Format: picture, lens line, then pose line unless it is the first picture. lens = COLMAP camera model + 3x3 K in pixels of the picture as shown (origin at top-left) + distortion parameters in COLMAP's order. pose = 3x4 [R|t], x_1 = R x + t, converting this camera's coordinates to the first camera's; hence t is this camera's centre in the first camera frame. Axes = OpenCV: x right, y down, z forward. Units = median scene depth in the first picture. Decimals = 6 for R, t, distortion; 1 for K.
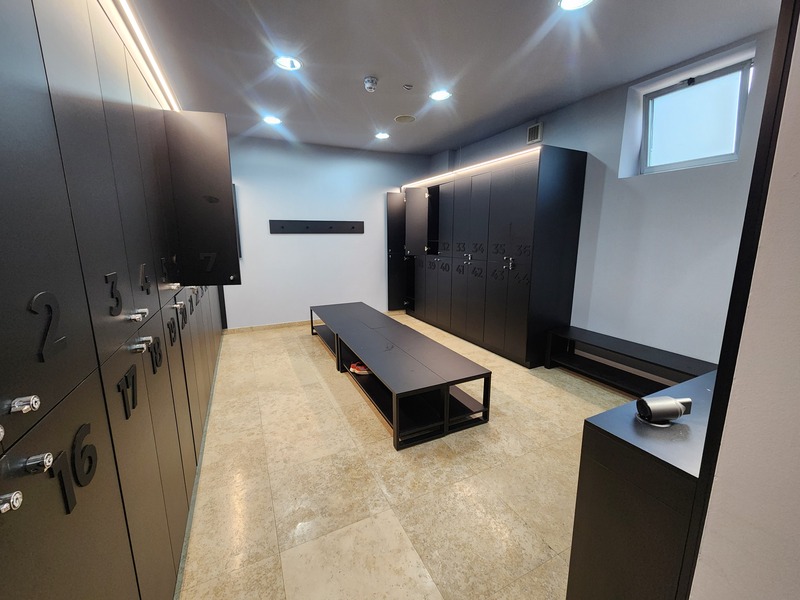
lens RADIAL K [[327.3, 0, 393.3], [0, 327.3, 298.4], [0, 0, 1]] dist [0.000558, -0.000338]
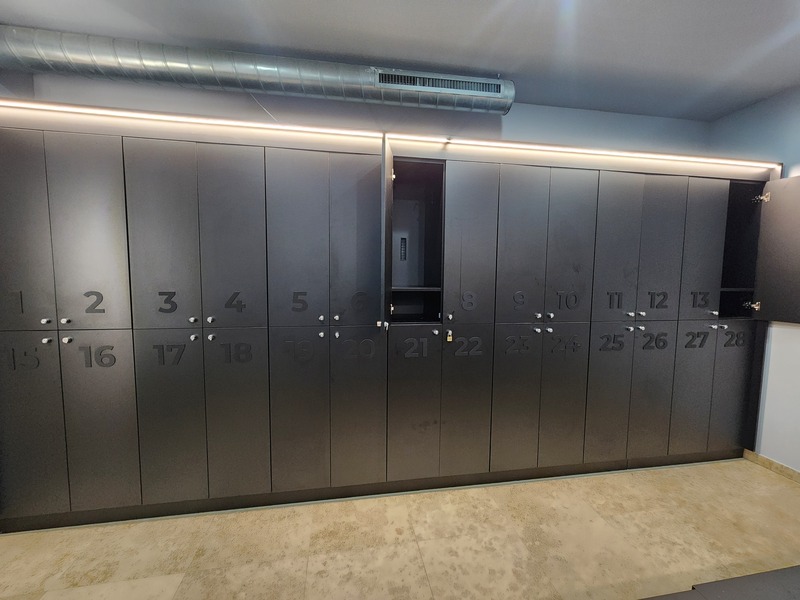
lens RADIAL K [[327.3, 0, 394.0], [0, 327.3, 301.7], [0, 0, 1]] dist [0.000558, -0.000338]
pose [[-0.263587, 0.084445, -0.960932, 0.220887], [-0.191044, 0.971860, 0.137809, -0.180269], [0.945529, 0.219905, -0.240037, 0.912535]]
